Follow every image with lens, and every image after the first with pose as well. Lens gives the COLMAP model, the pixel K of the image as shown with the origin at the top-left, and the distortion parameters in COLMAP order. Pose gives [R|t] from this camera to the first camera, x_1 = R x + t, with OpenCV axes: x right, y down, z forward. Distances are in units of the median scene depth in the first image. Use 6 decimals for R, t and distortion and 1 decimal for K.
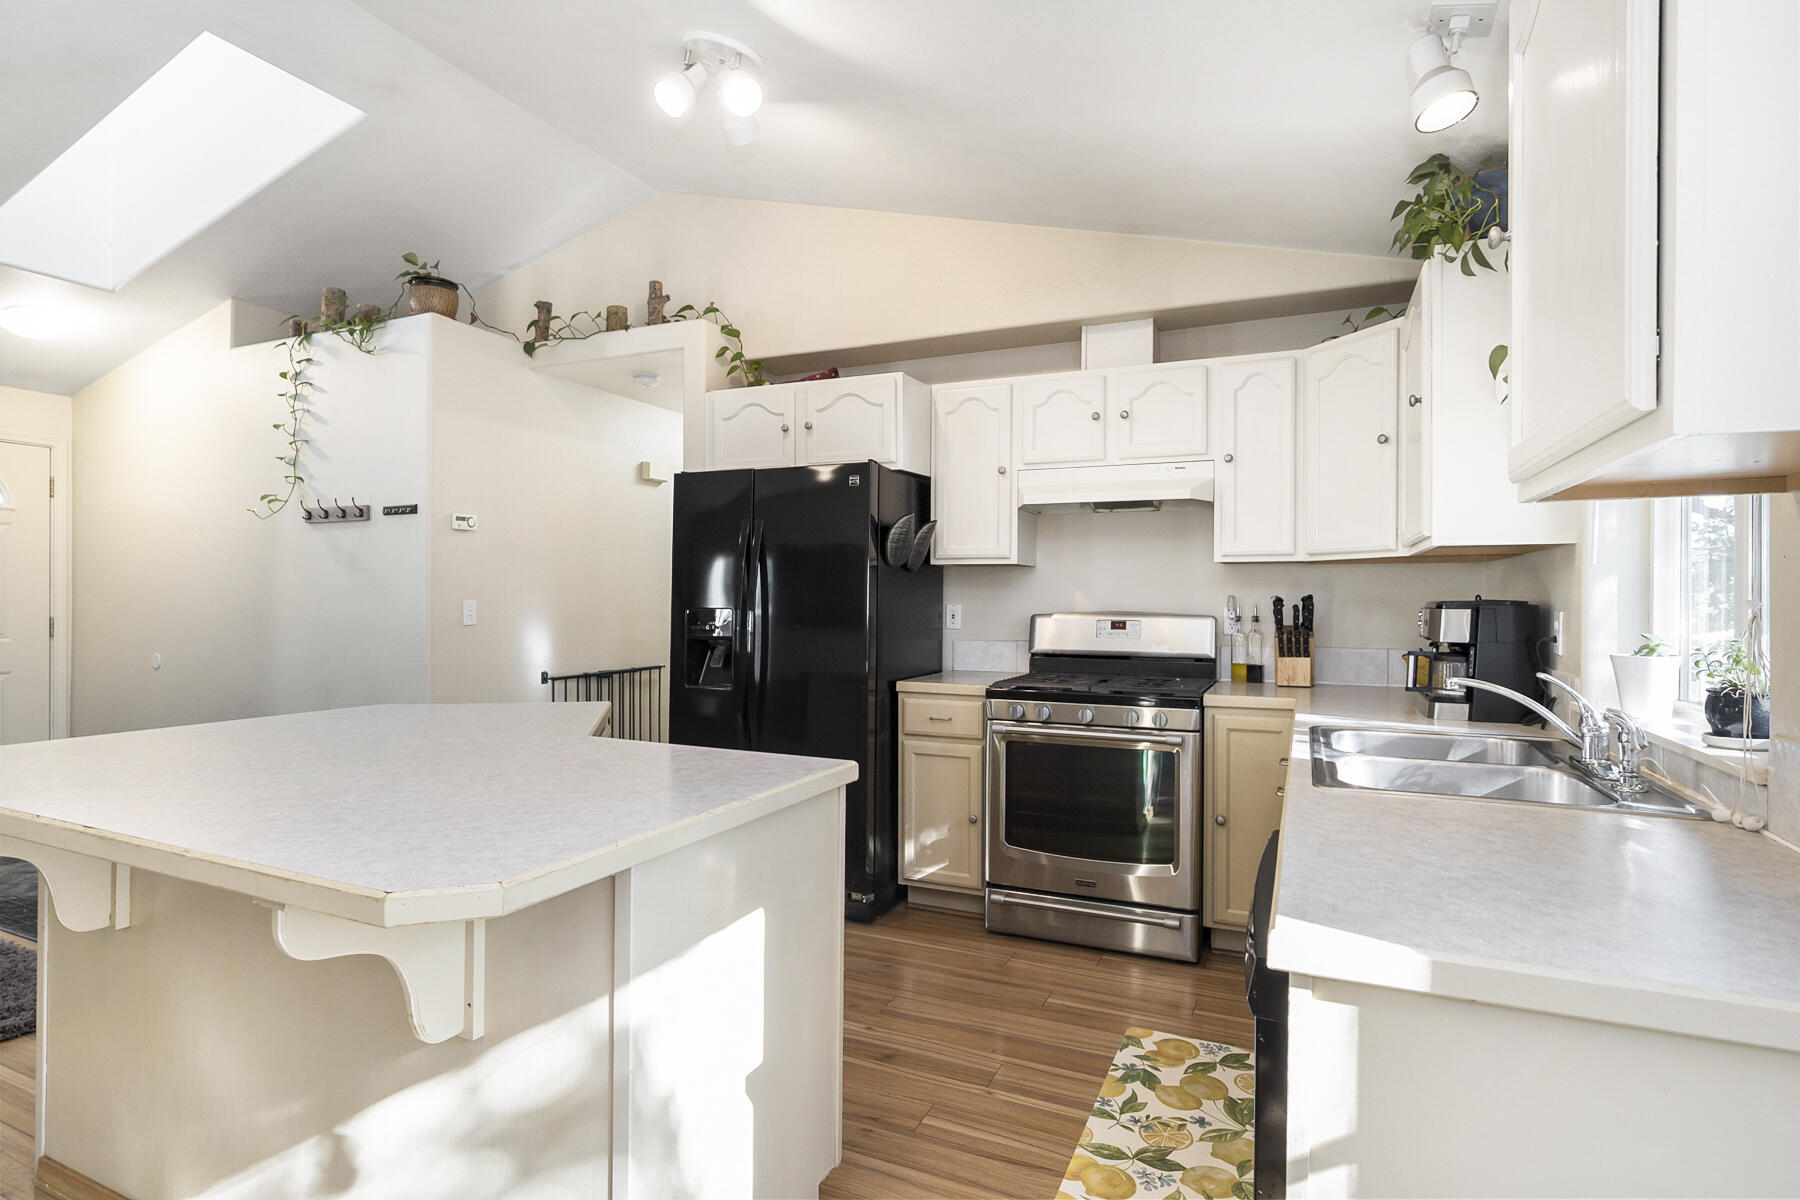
lens RADIAL K [[906.8, 0, 892.3], [0, 906.8, 602.4], [0, 0, 1]] dist [-0.020670, 0.006577]
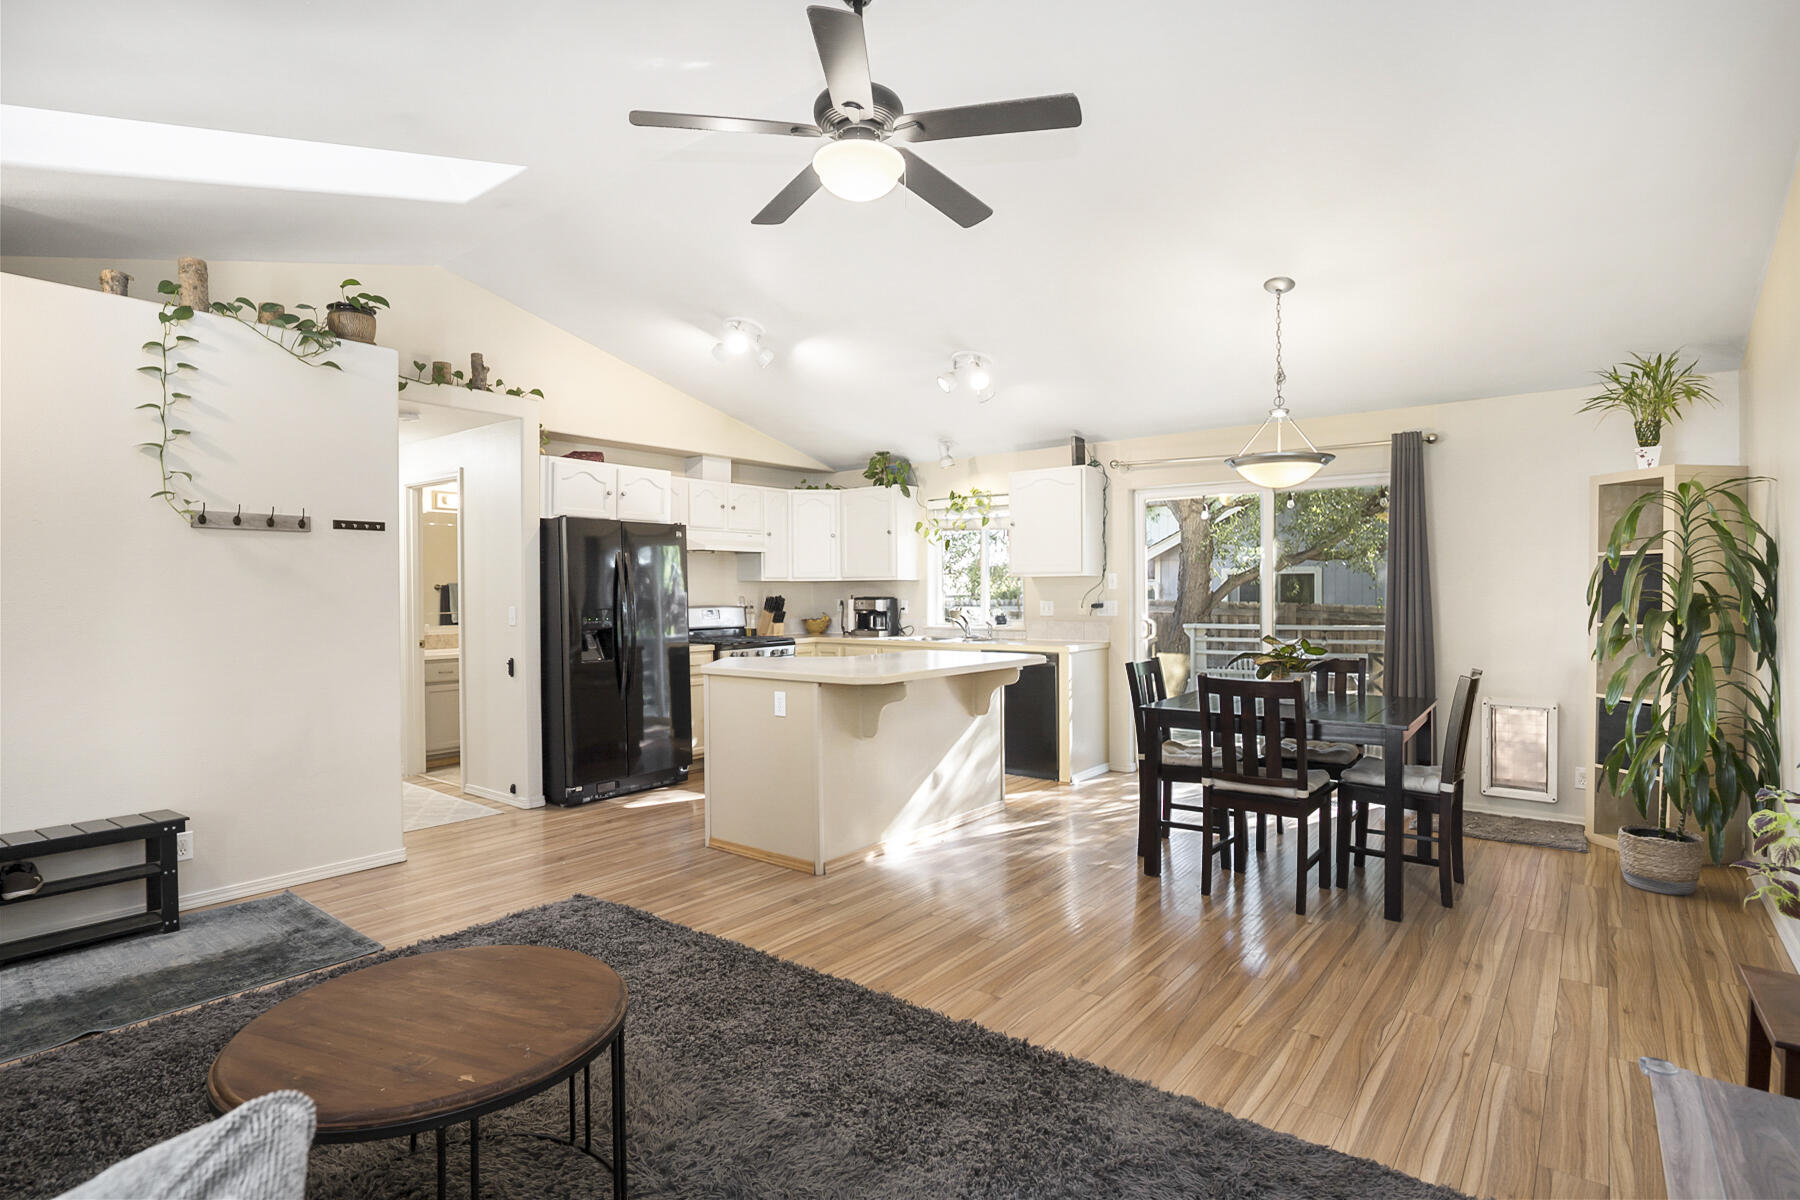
lens RADIAL K [[906.8, 0, 906.5], [0, 906.8, 612.5], [0, 0, 1]] dist [-0.020670, 0.006577]
pose [[0.229443, -0.030621, 0.972840, -1.633584], [0.014689, 0.999500, 0.027995, -0.023959], [-0.973211, 0.007866, 0.229778, 0.155902]]
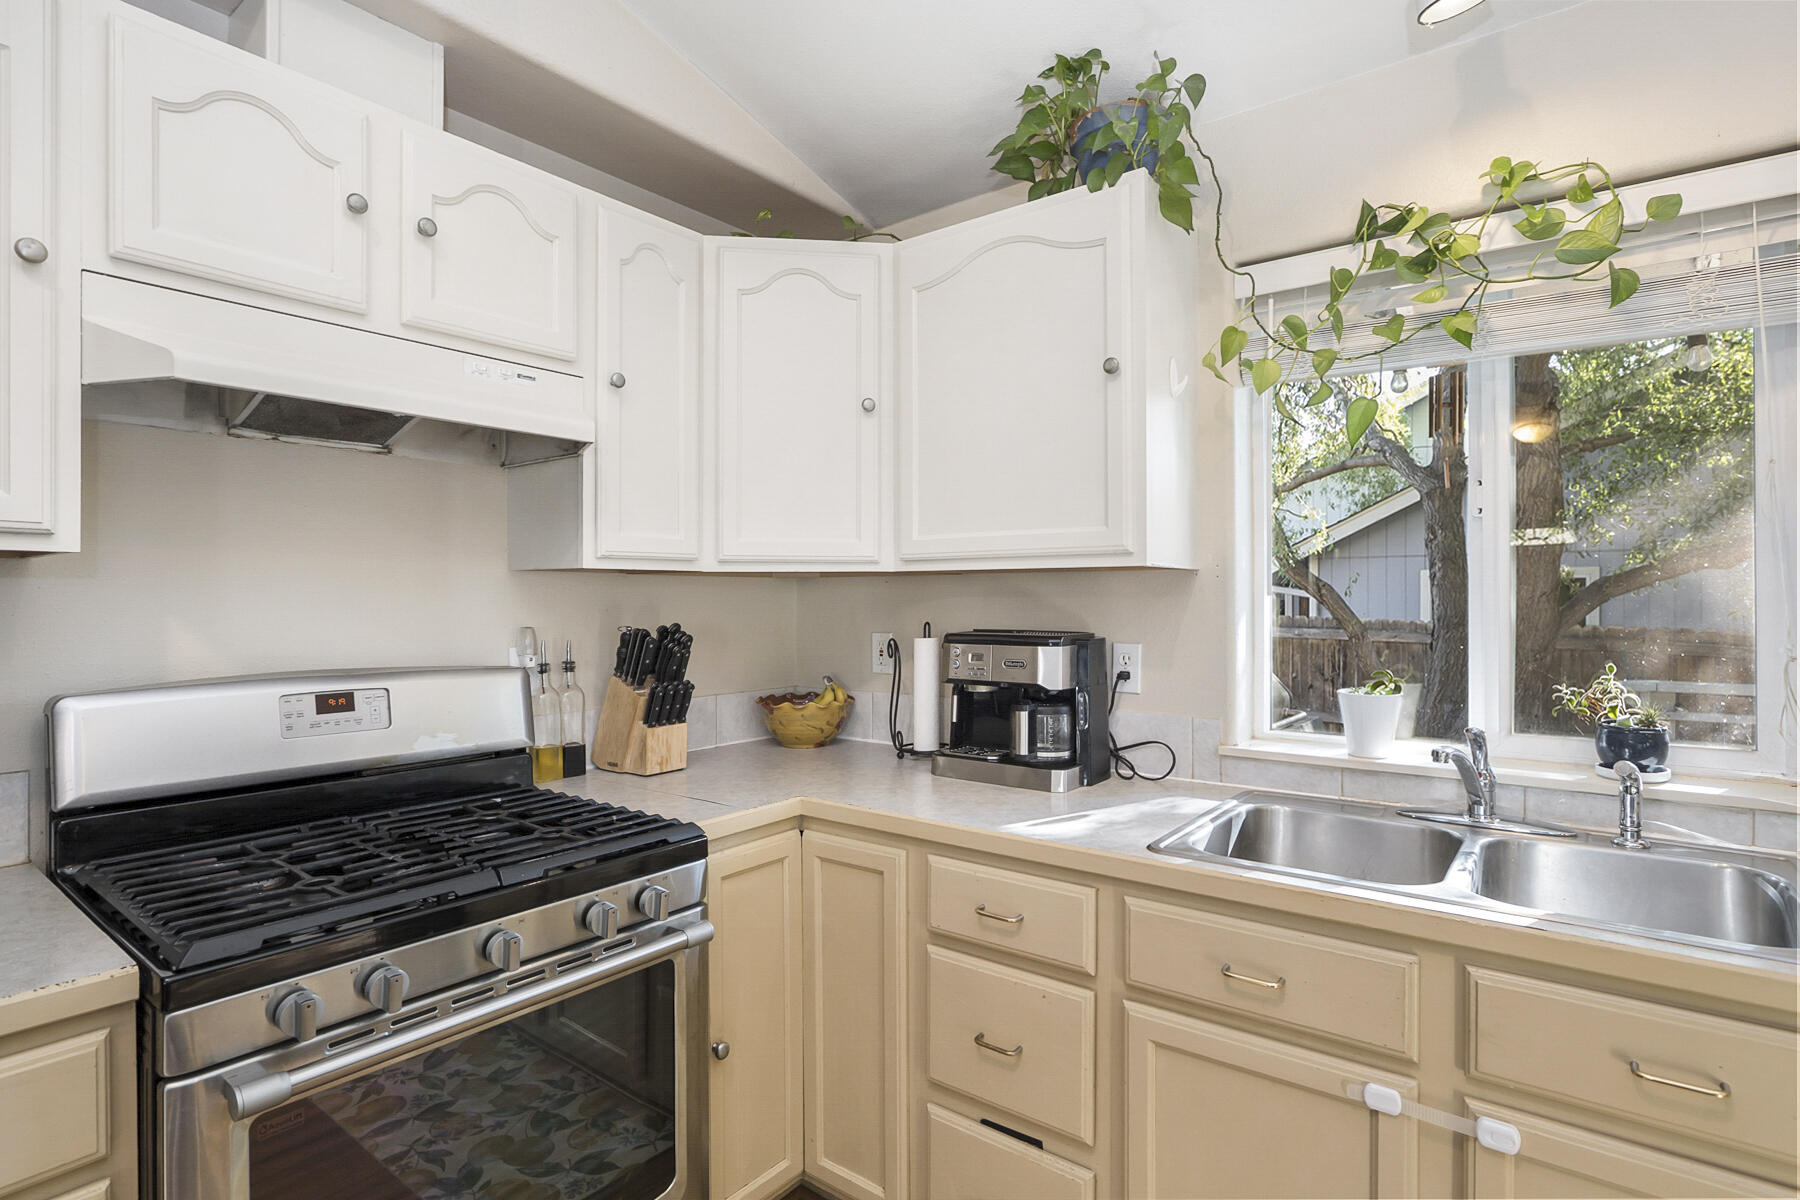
lens RADIAL K [[906.8, 0, 904.2], [0, 906.8, 598.2], [0, 0, 1]] dist [-0.020670, 0.006577]
pose [[0.227633, -0.005796, 0.973730, -0.118225], [0.008067, 0.999959, 0.004066, -0.026631], [-0.973714, 0.006929, 0.227670, 0.671158]]
